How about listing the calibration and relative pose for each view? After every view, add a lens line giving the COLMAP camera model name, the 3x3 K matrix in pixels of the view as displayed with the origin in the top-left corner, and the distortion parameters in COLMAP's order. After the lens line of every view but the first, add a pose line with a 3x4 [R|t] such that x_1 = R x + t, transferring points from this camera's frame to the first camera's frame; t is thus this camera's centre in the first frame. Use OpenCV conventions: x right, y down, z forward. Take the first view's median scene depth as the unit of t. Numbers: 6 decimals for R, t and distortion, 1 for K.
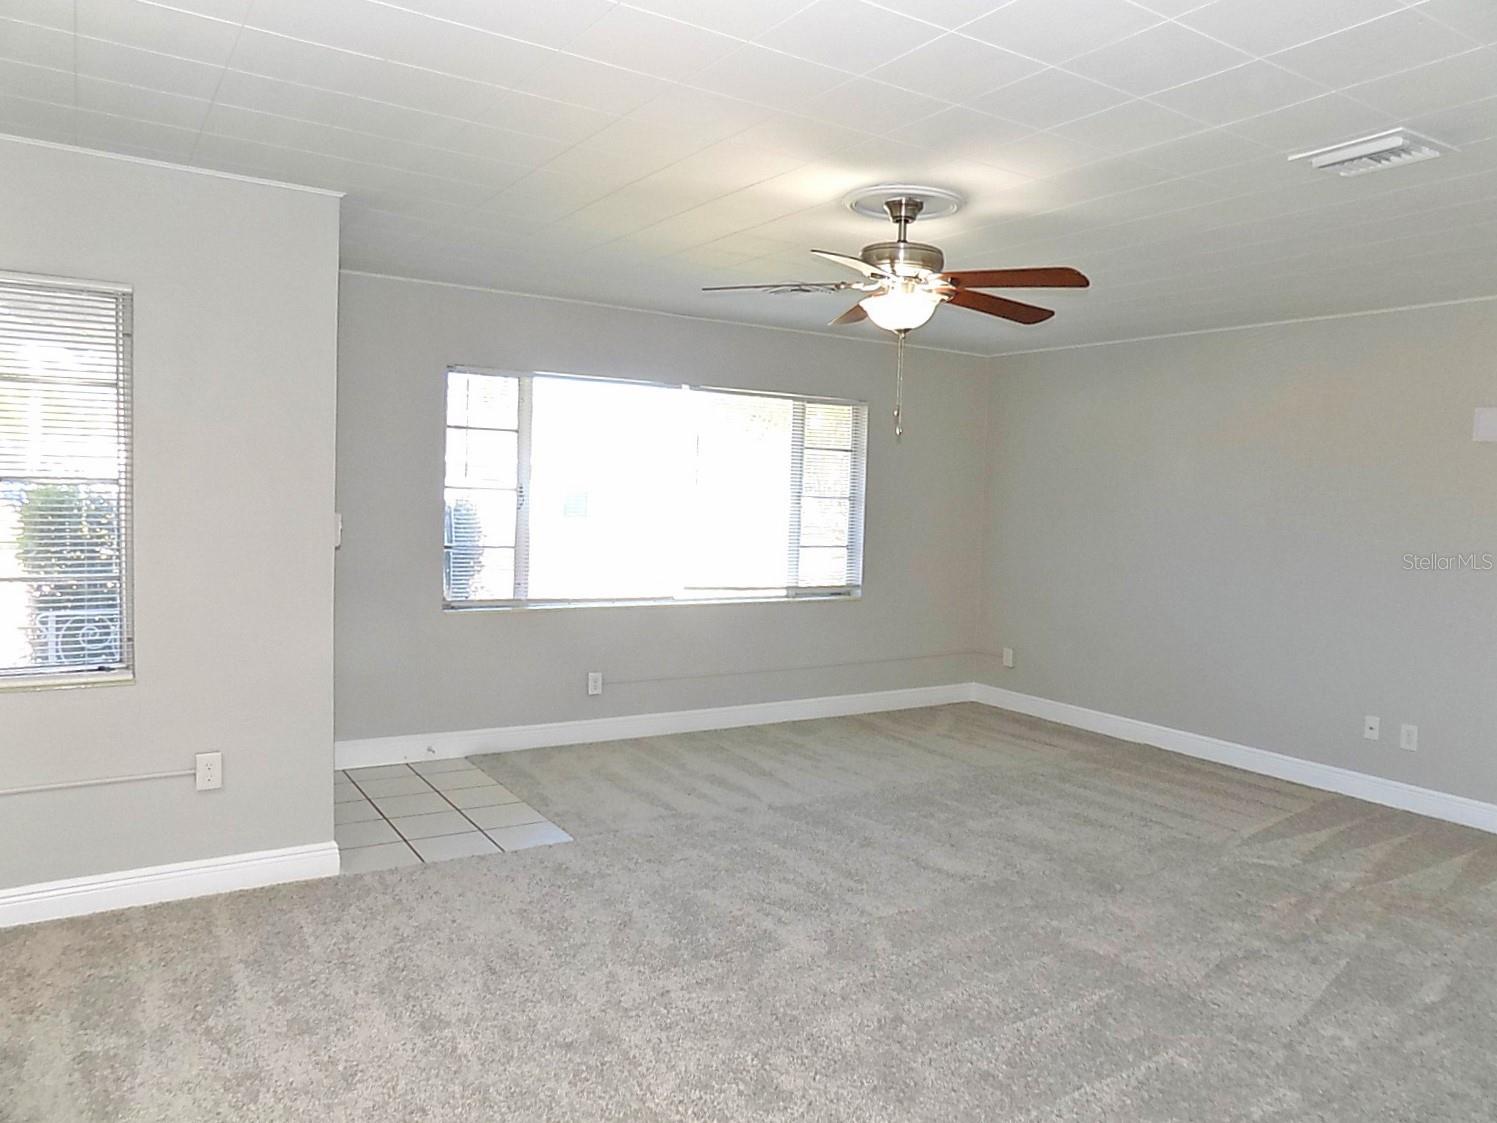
lens RADIAL K [[1078.2, 0, 753.7], [0, 1078.2, 551.1], [0, 0, 1]] dist [-0.008997, 0.004822]
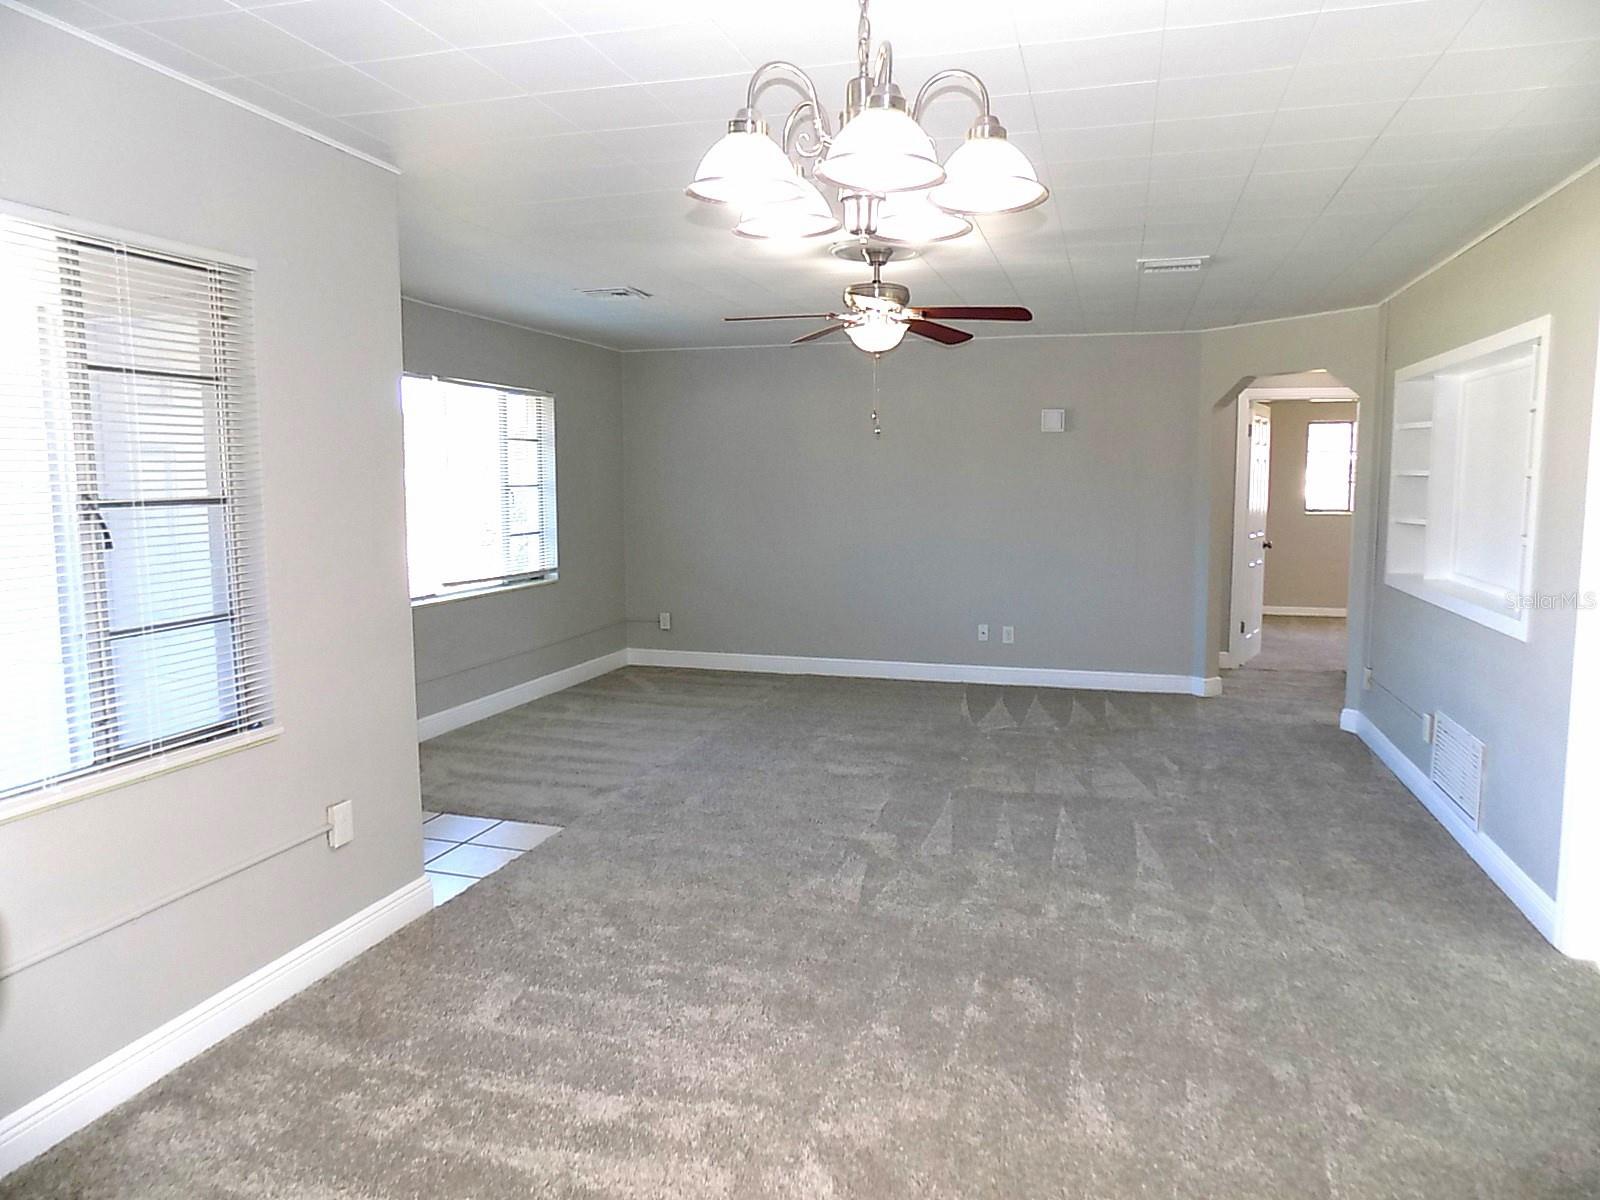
lens RADIAL K [[1078.6, 0, 795.8], [0, 1078.6, 607.1], [0, 0, 1]] dist [-0.039198, 0.023848]
pose [[0.746156, -0.106849, 0.657142, -0.799904], [0.058185, 0.993727, 0.095509, -0.033666], [-0.663224, -0.033029, 0.747692, 0.109801]]
